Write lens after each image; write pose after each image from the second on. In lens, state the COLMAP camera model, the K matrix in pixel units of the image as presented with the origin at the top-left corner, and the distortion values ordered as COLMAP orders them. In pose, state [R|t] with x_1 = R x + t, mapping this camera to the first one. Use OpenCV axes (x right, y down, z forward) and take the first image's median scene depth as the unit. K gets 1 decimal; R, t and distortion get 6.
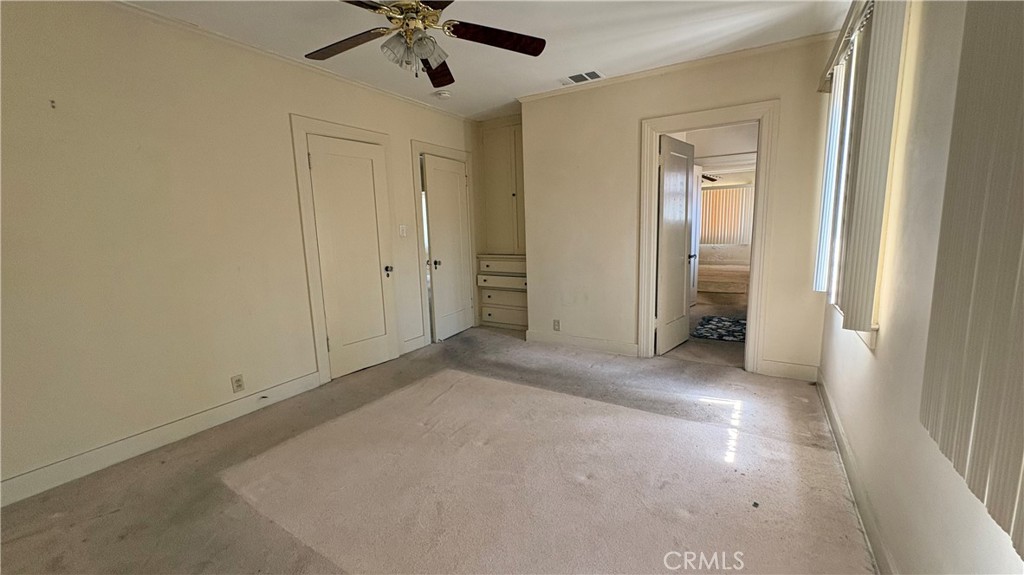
lens RADIAL K [[405.9, 0, 512.9], [0, 405.9, 286.7], [0, 0, 1]] dist [-0.002252, -0.000044]
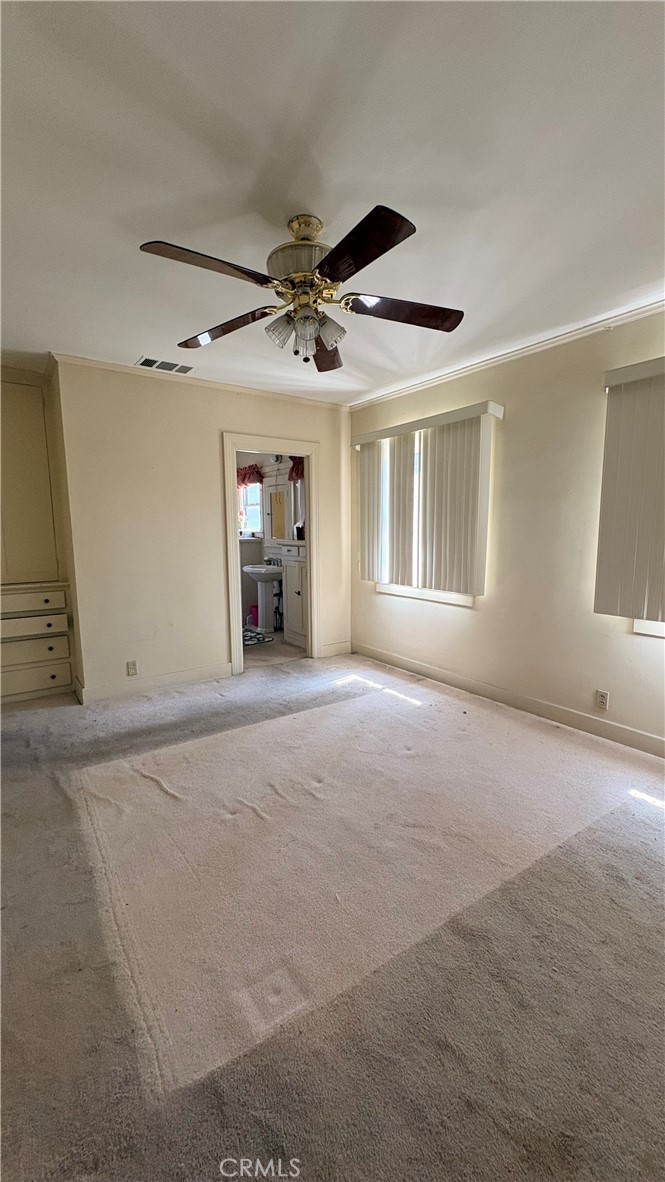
lens RADIAL K [[468.6, 0, 330.7], [0, 468.6, 589.9], [0, 0, 1]] dist [-0.002252, -0.000044]
pose [[0.402049, -0.095255, 0.910650, -0.662282], [0.132821, 0.990121, 0.044927, -0.051844], [-0.905933, 0.102891, 0.410729, 0.351325]]
